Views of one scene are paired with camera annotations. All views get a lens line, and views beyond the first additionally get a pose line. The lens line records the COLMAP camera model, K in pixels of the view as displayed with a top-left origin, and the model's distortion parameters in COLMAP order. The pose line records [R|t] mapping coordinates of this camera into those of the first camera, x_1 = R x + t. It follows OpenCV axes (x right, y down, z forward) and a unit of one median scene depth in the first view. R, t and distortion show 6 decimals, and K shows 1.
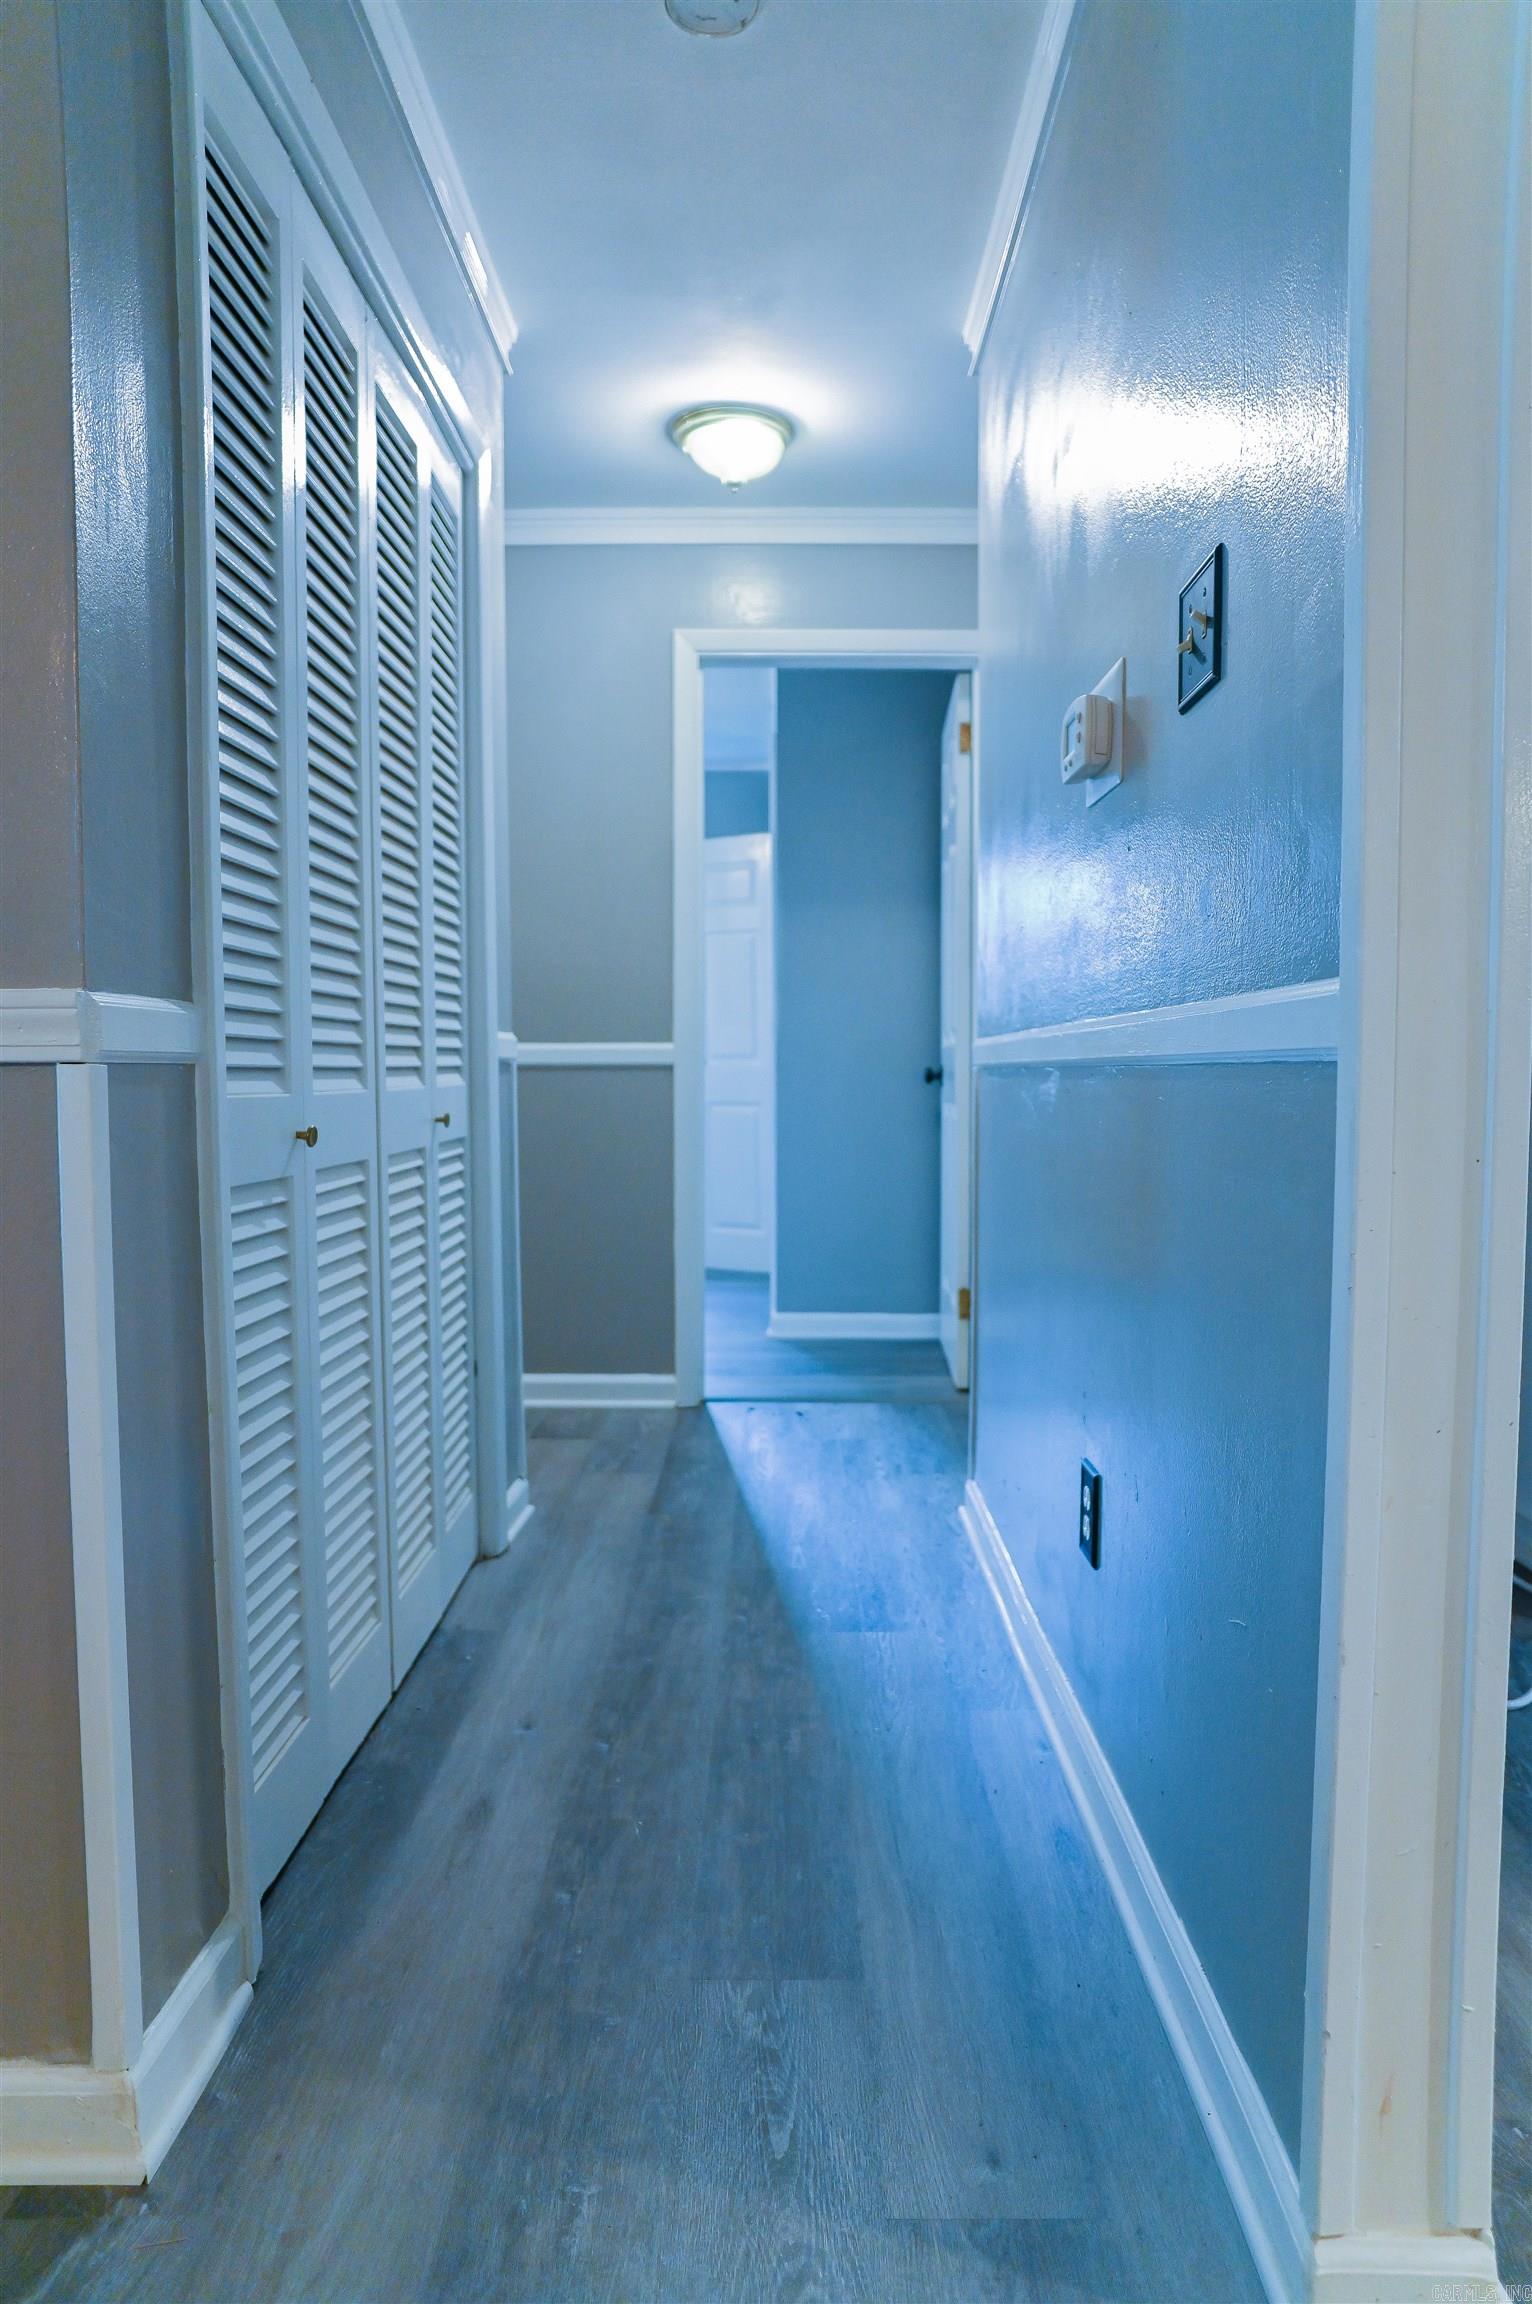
lens RADIAL K [[1378.7, 0, 766.0], [0, 1378.7, 1152.0], [0, 0, 1]] dist [-0.065685, 0.054177]
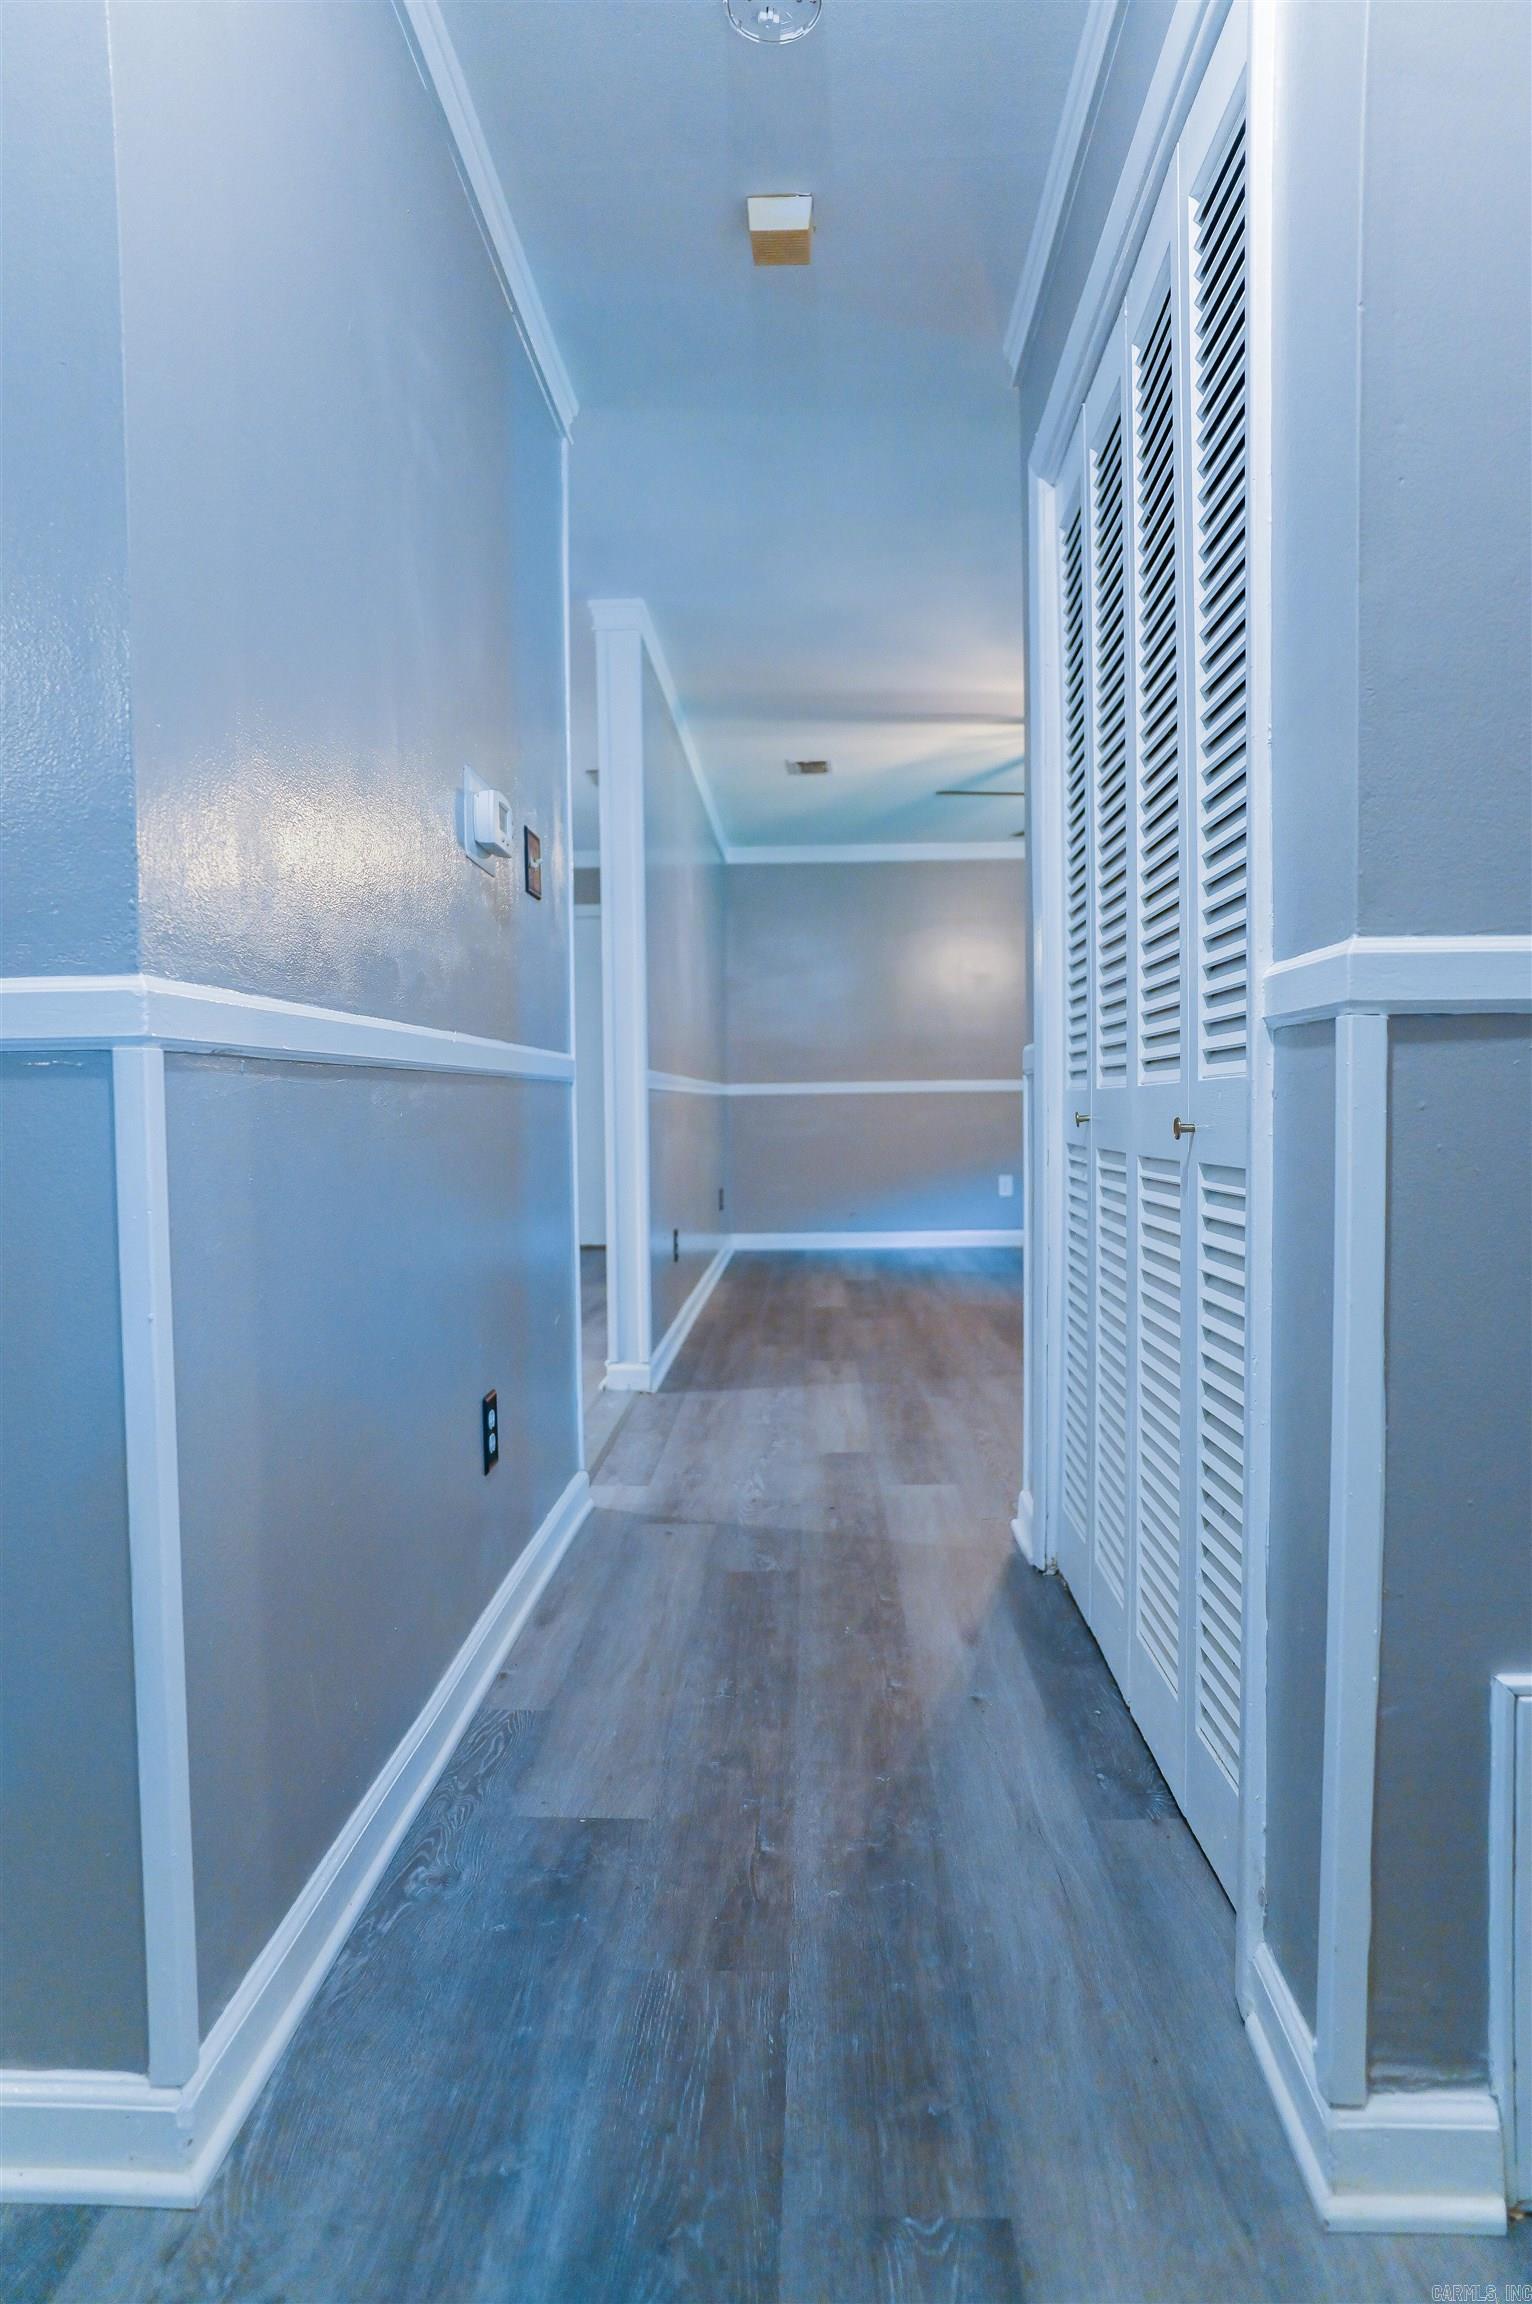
lens RADIAL K [[1378.7, 0, 766.0], [0, 1378.7, 1152.0], [0, 0, 1]] dist [-0.065685, 0.054177]
pose [[-0.999526, 0.014171, 0.027336, -0.046282], [0.016578, 0.995810, 0.089933, -0.085851], [-0.025947, 0.090343, -0.995573, 1.886317]]
